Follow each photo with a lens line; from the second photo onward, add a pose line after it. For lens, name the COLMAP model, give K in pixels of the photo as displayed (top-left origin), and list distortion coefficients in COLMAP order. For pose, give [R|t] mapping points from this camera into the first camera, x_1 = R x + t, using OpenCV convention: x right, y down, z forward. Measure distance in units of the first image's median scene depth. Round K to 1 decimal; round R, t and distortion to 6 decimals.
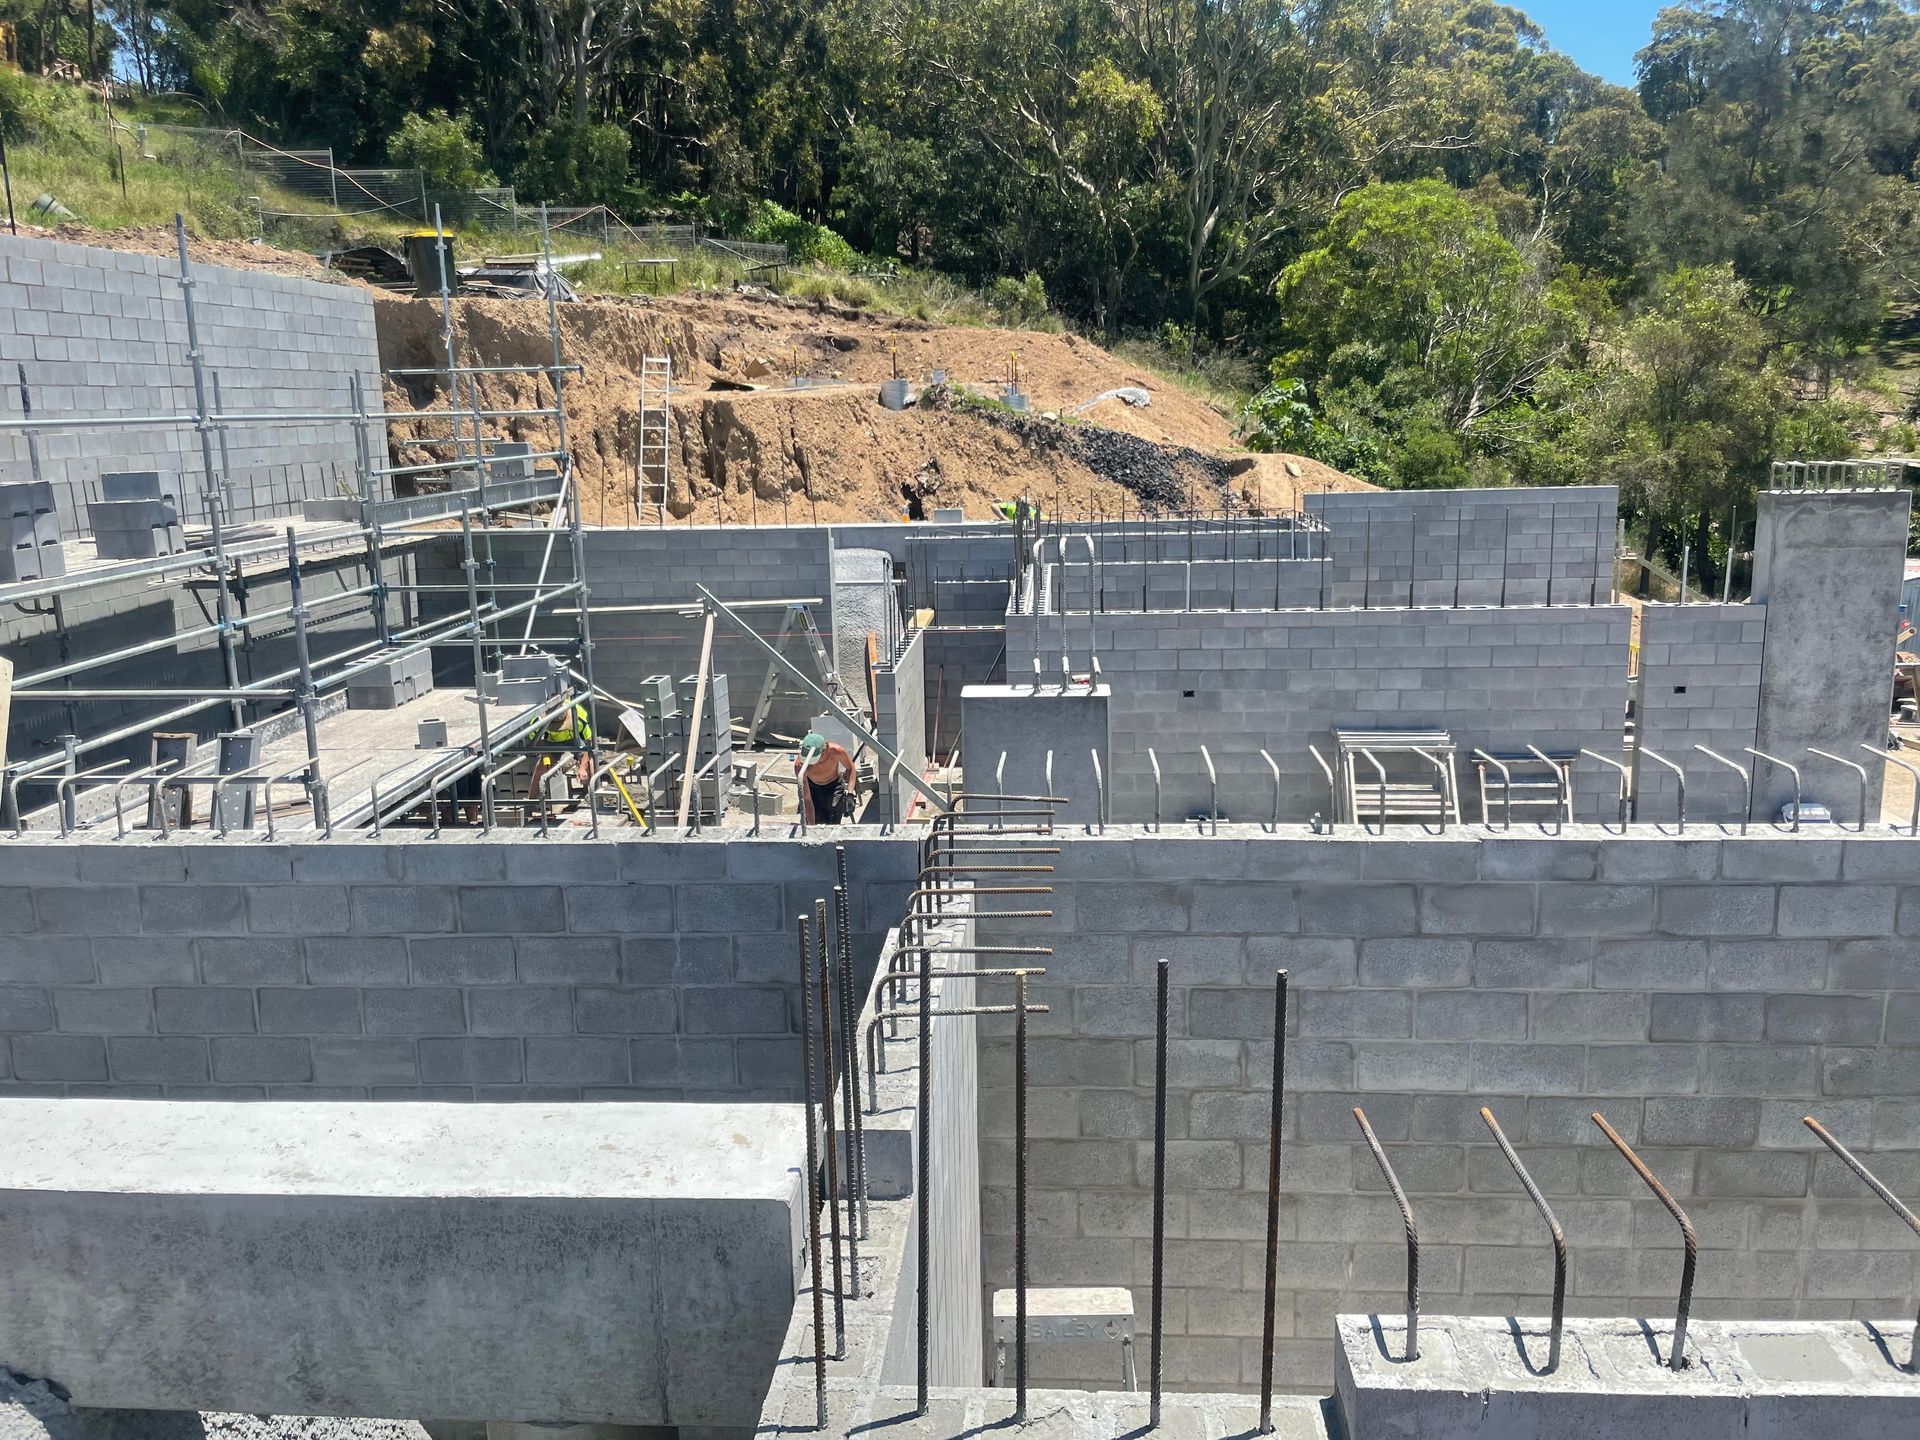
lens RADIAL K [[1464.5, 0, 958.2], [0, 1464.5, 720.2], [0, 0, 1]] dist [0.007877, -0.009556]
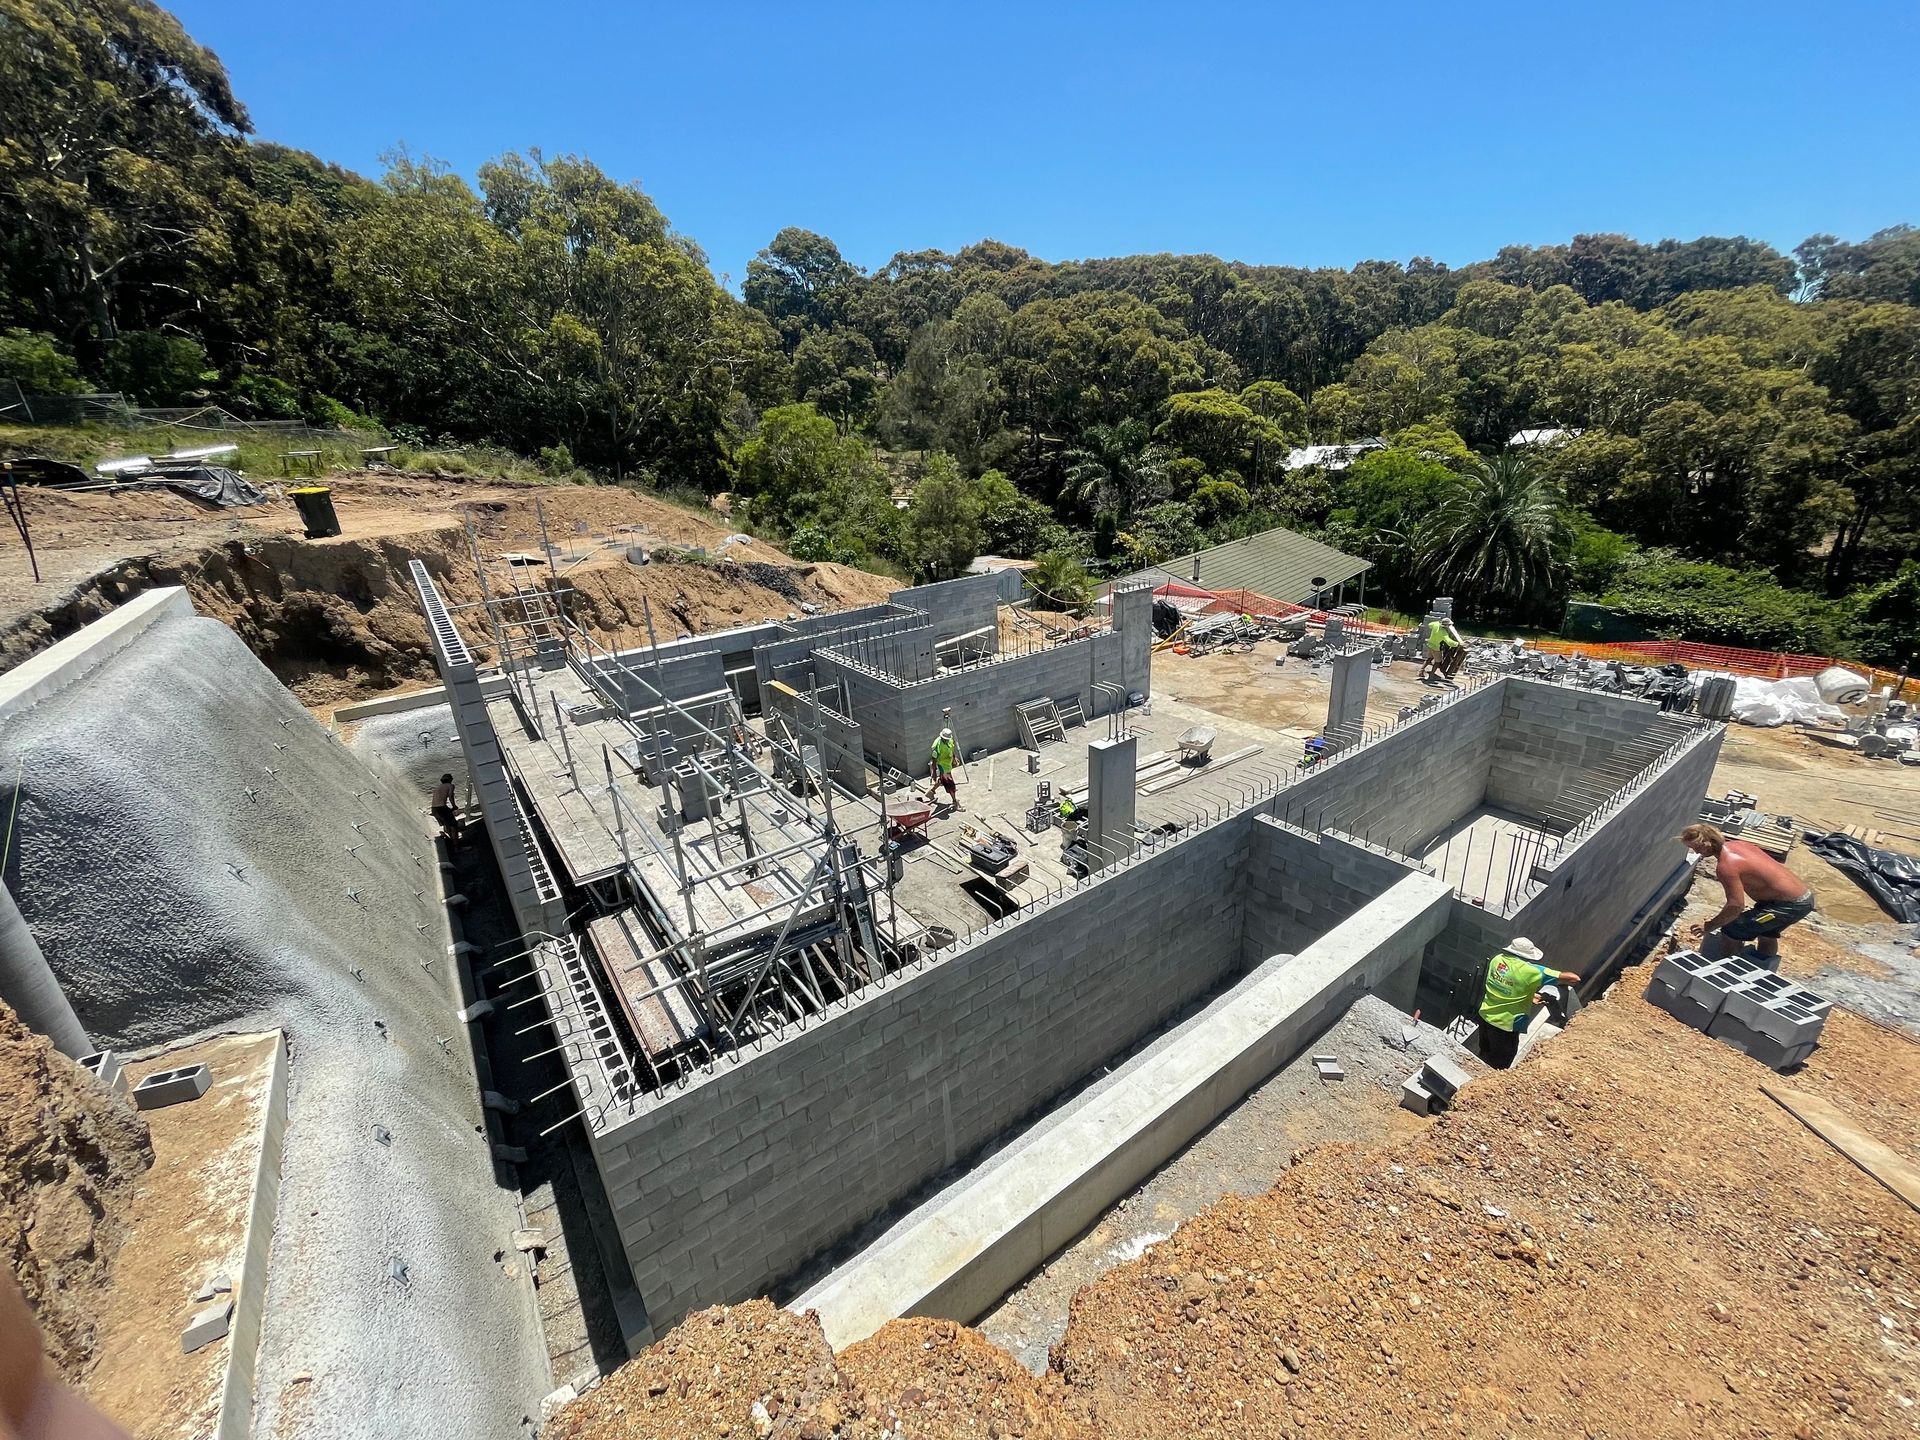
lens RADIAL K [[775.2, 0, 962.8], [0, 775.2, 714.0], [0, 0, 1]] dist [-0.002024, -0.000013]
pose [[0.767069, -0.239234, 0.595291, -0.351188], [0.172956, 0.970632, 0.167211, -0.122781], [-0.617811, -0.025303, 0.785919, -0.012260]]
